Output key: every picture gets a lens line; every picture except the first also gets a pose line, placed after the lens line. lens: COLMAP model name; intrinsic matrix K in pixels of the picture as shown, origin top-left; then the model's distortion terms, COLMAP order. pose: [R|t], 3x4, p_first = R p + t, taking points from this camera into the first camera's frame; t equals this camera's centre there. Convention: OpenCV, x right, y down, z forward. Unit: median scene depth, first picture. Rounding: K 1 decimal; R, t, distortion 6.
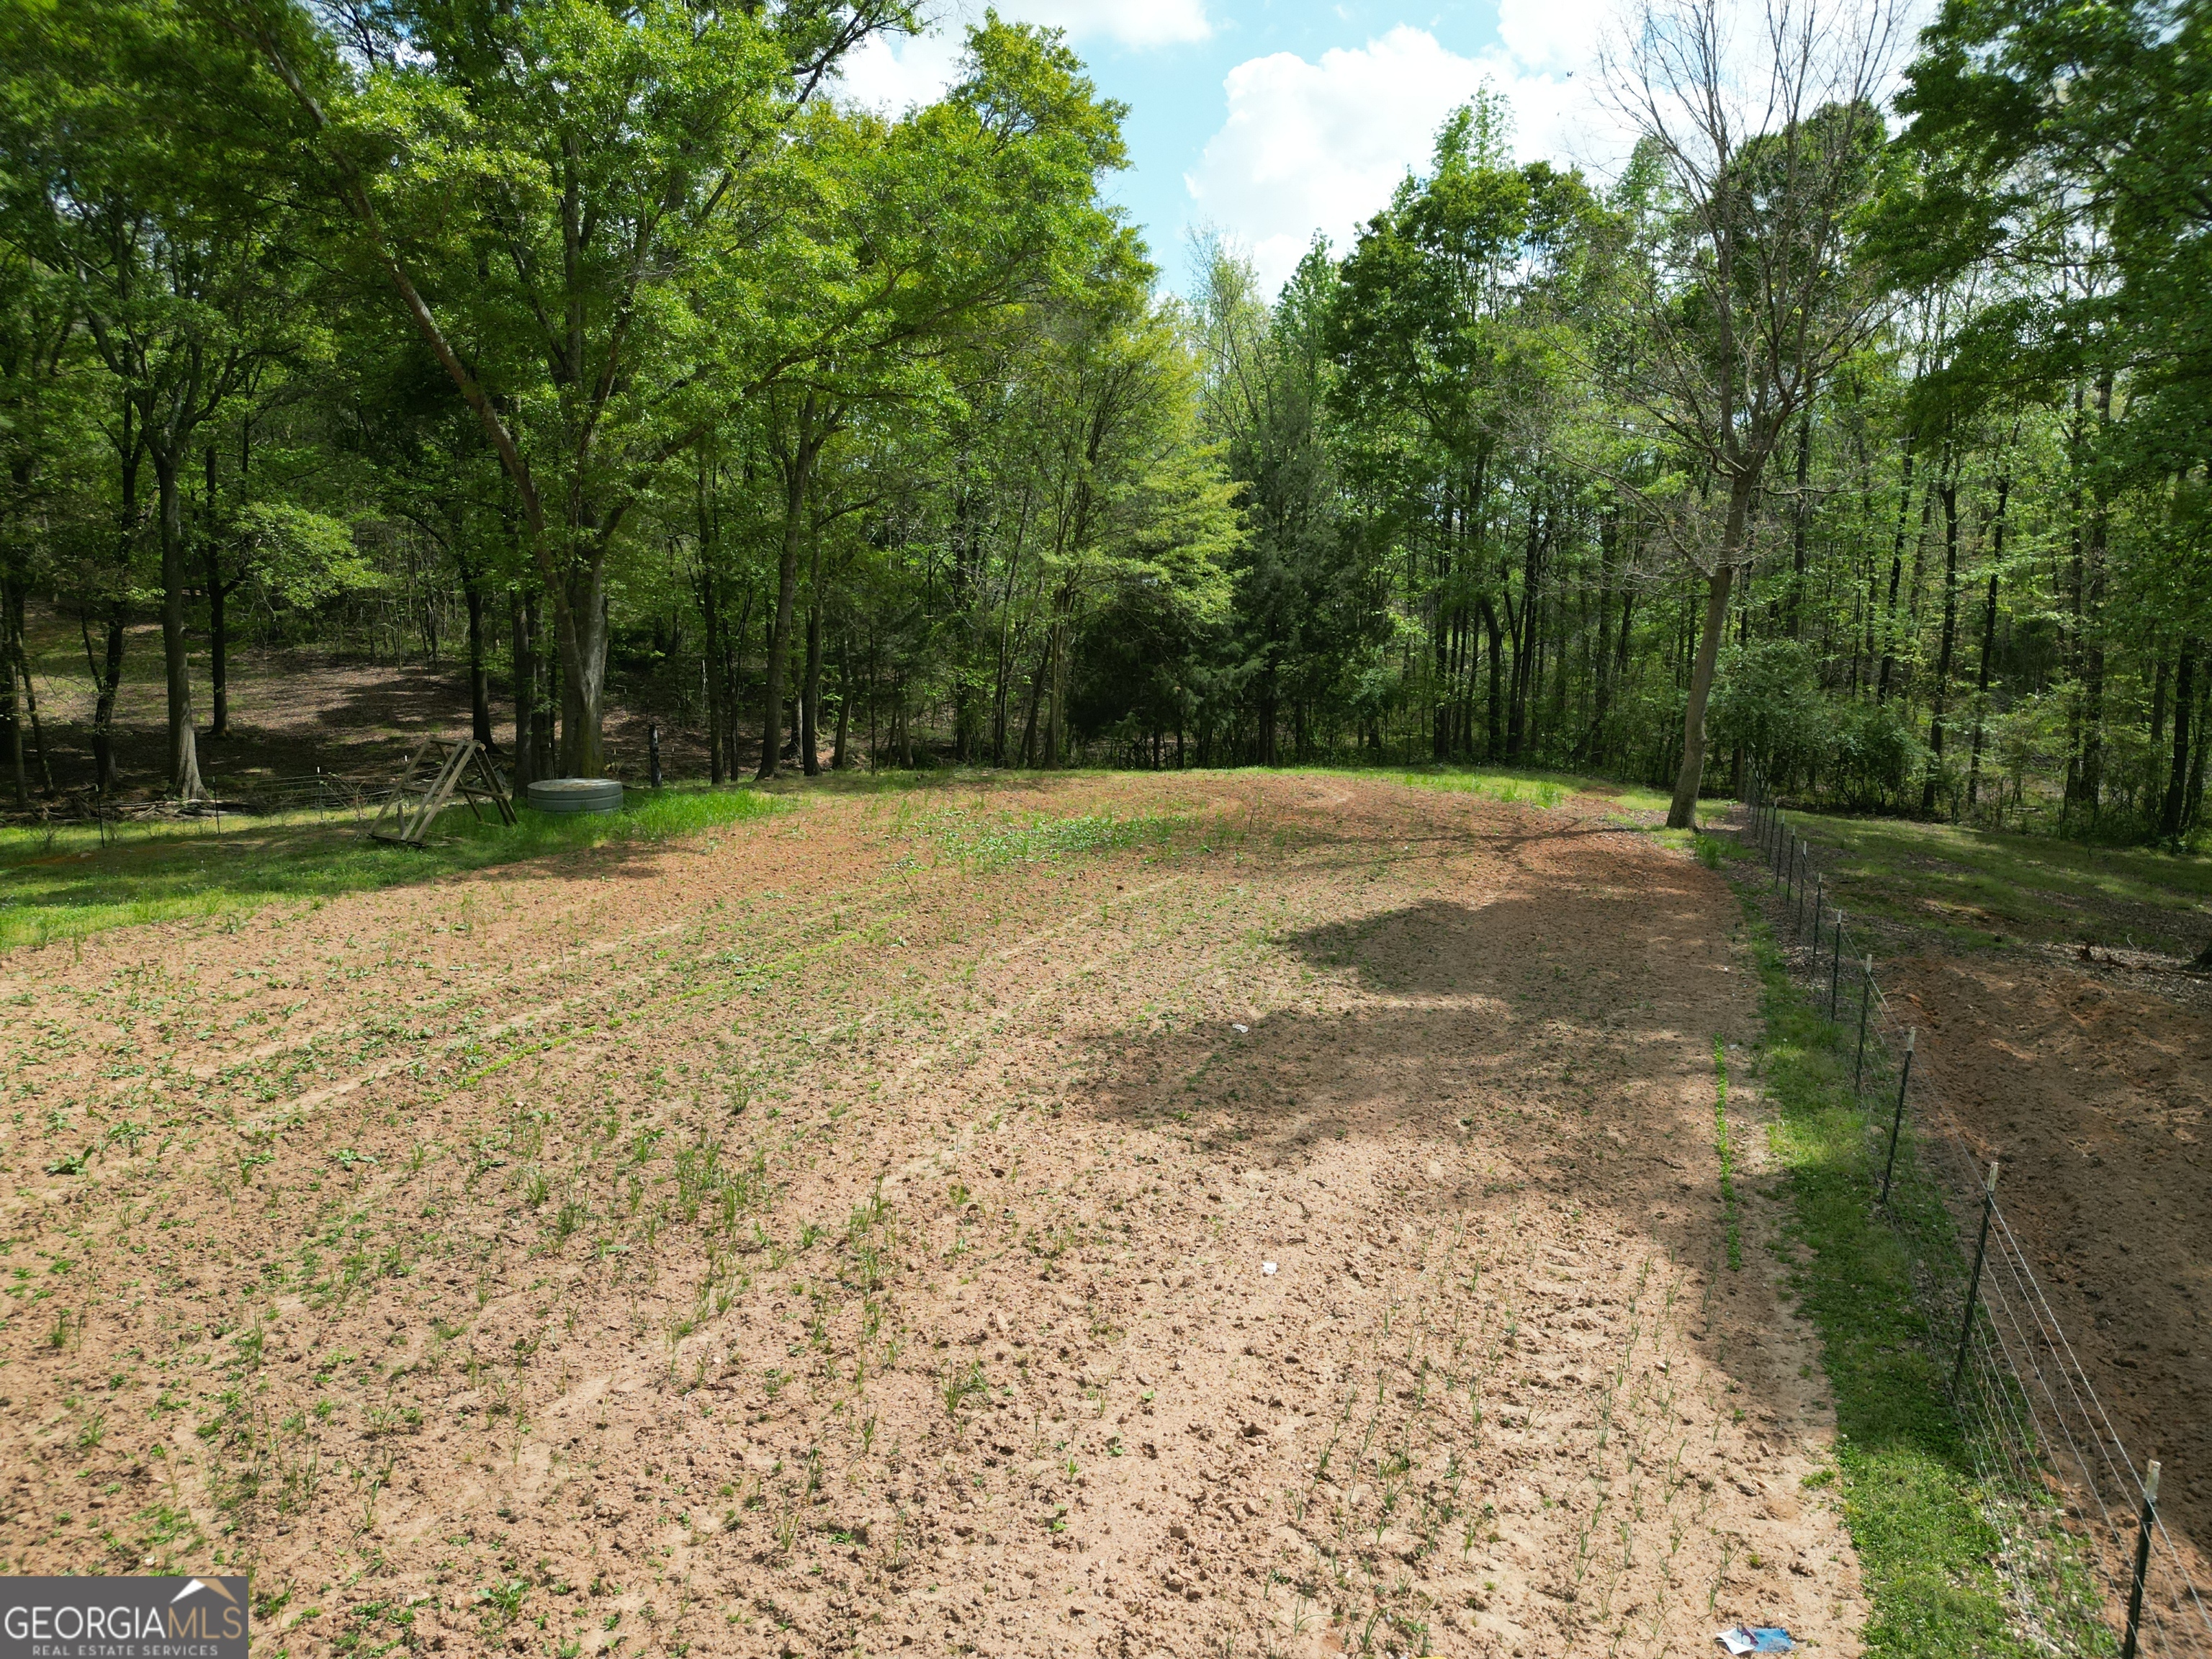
lens RADIAL K [[1514.7, 0, 1110.2], [0, 1514.7, 821.8], [0, 0, 1]] dist [-0.005062, -0.002062]
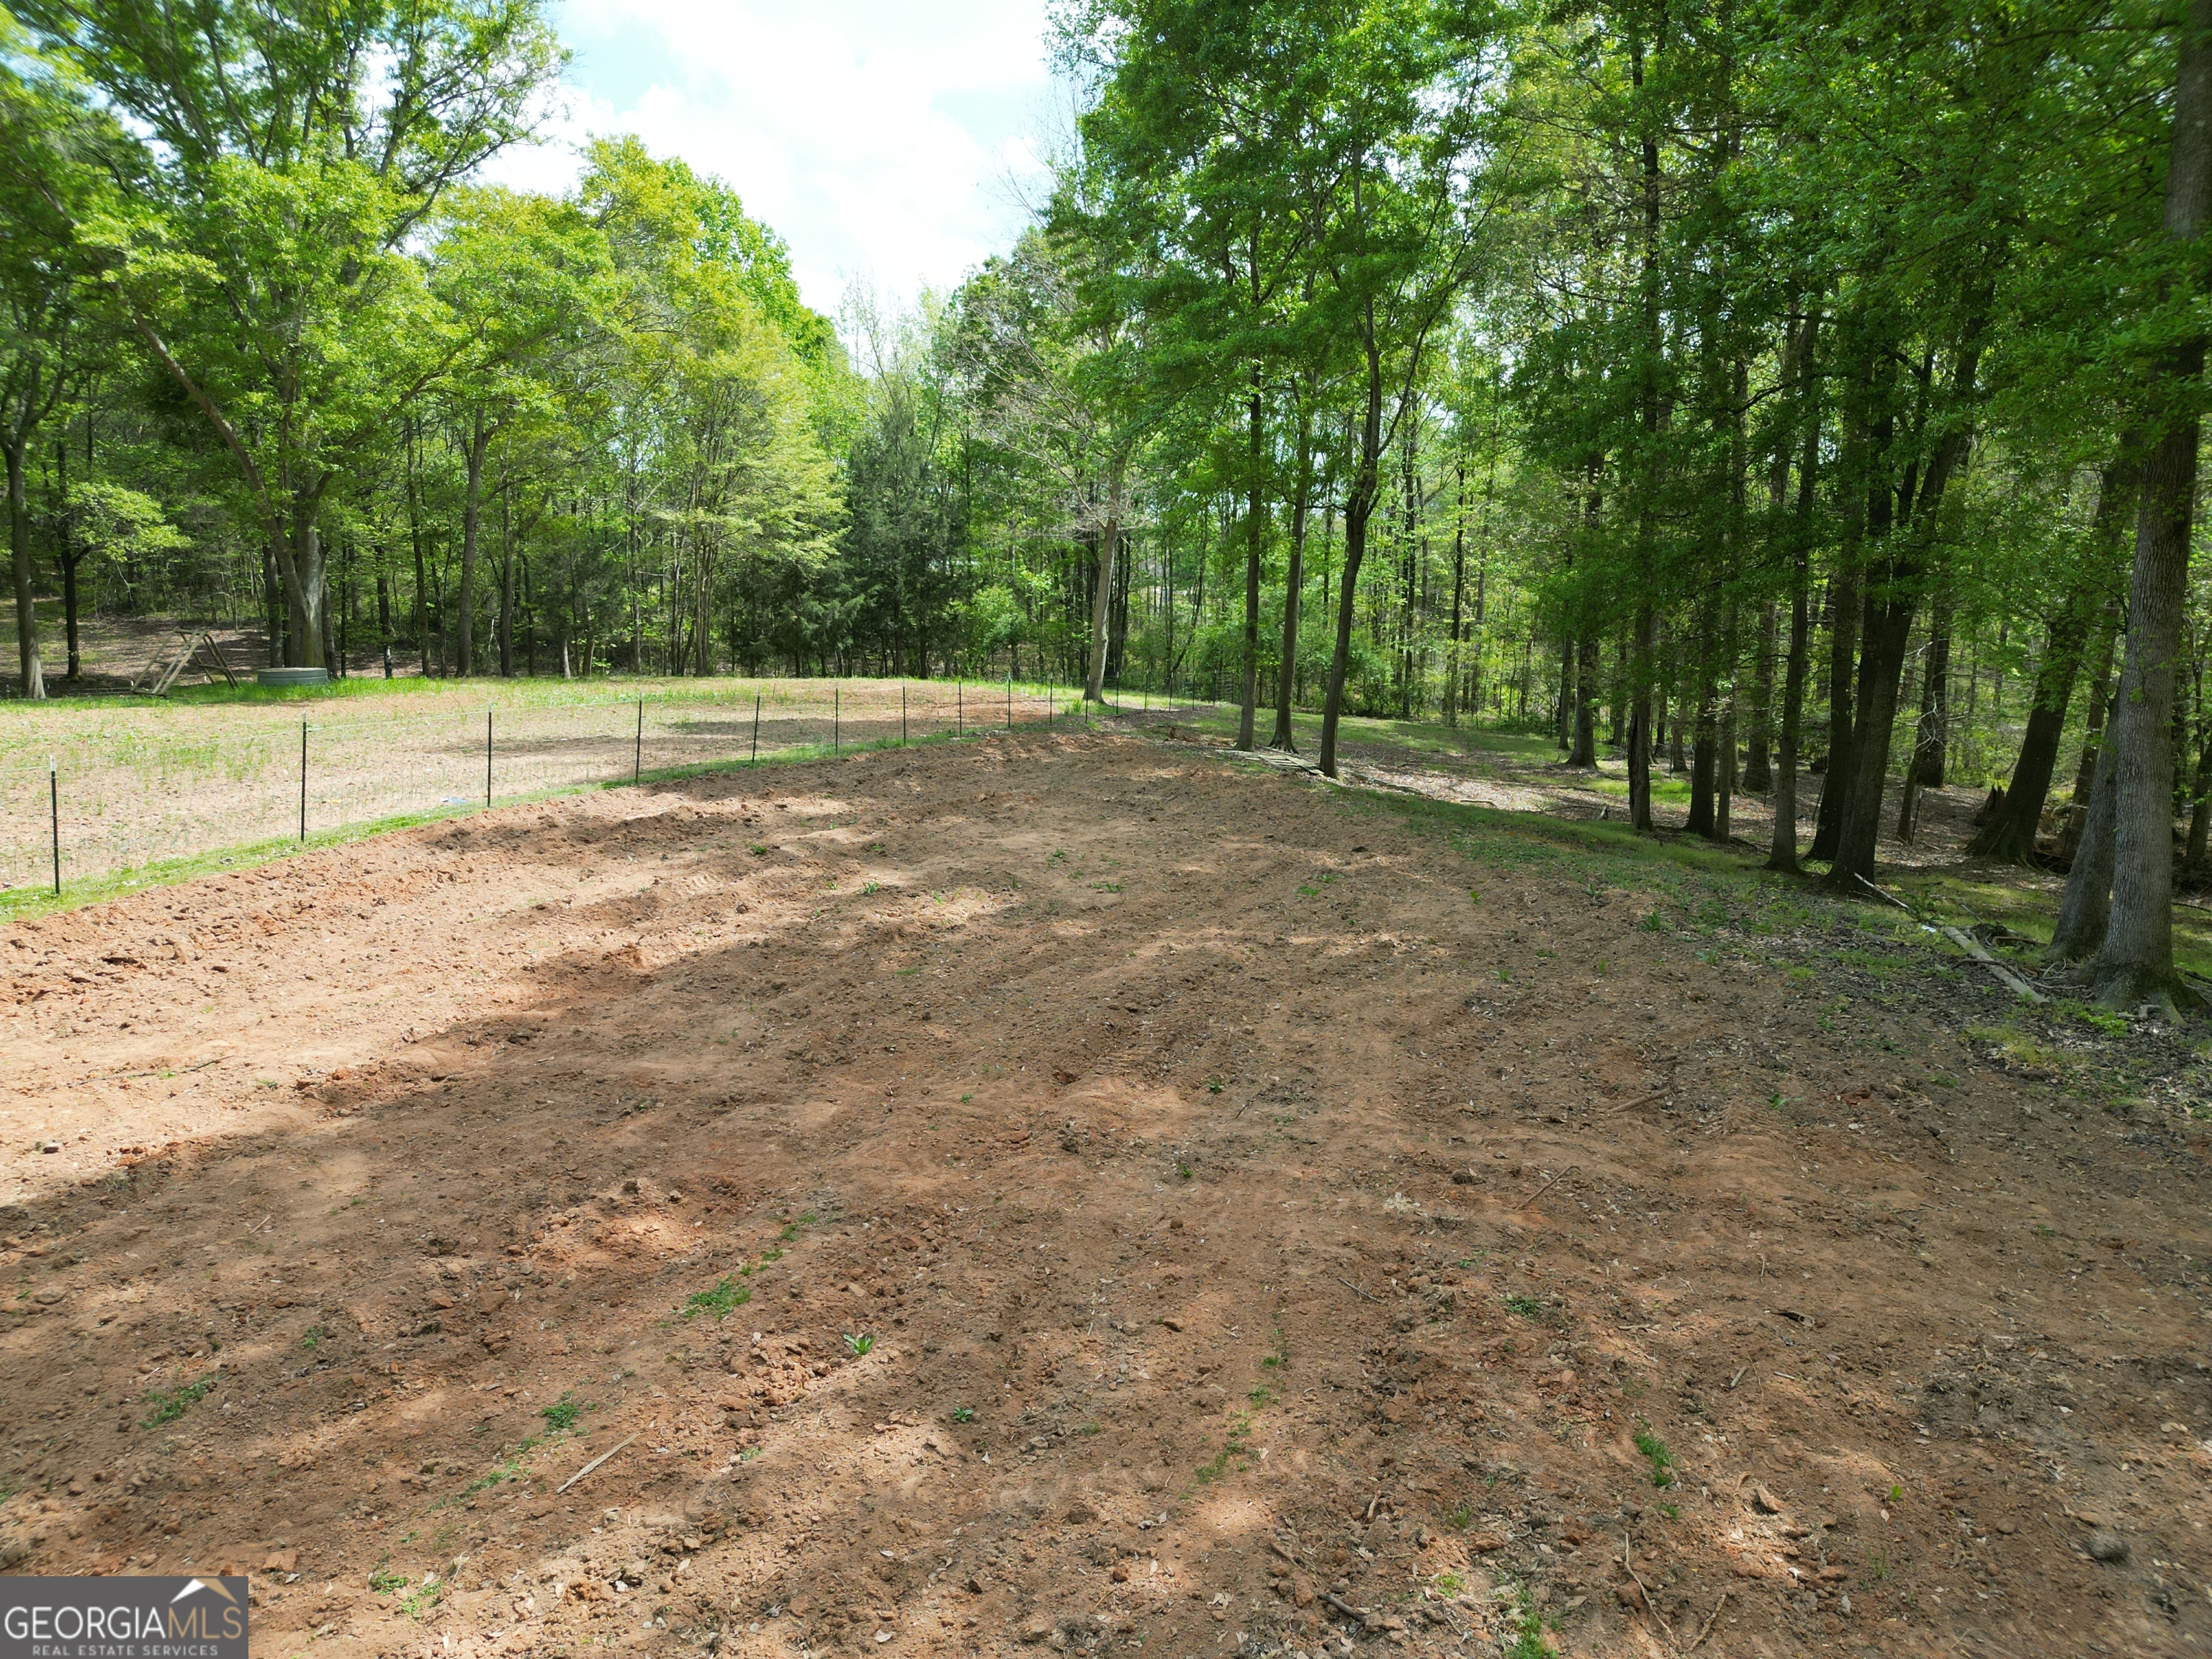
lens RADIAL K [[1551.7, 0, 1101.9], [0, 1551.7, 802.9], [0, 0, 1]] dist [0.071704, -0.080543]
pose [[0.999667, -0.015143, 0.020880, 0.289037], [0.015461, 0.999766, -0.015133, 0.102142], [-0.020646, 0.015451, 0.999667, -0.381839]]
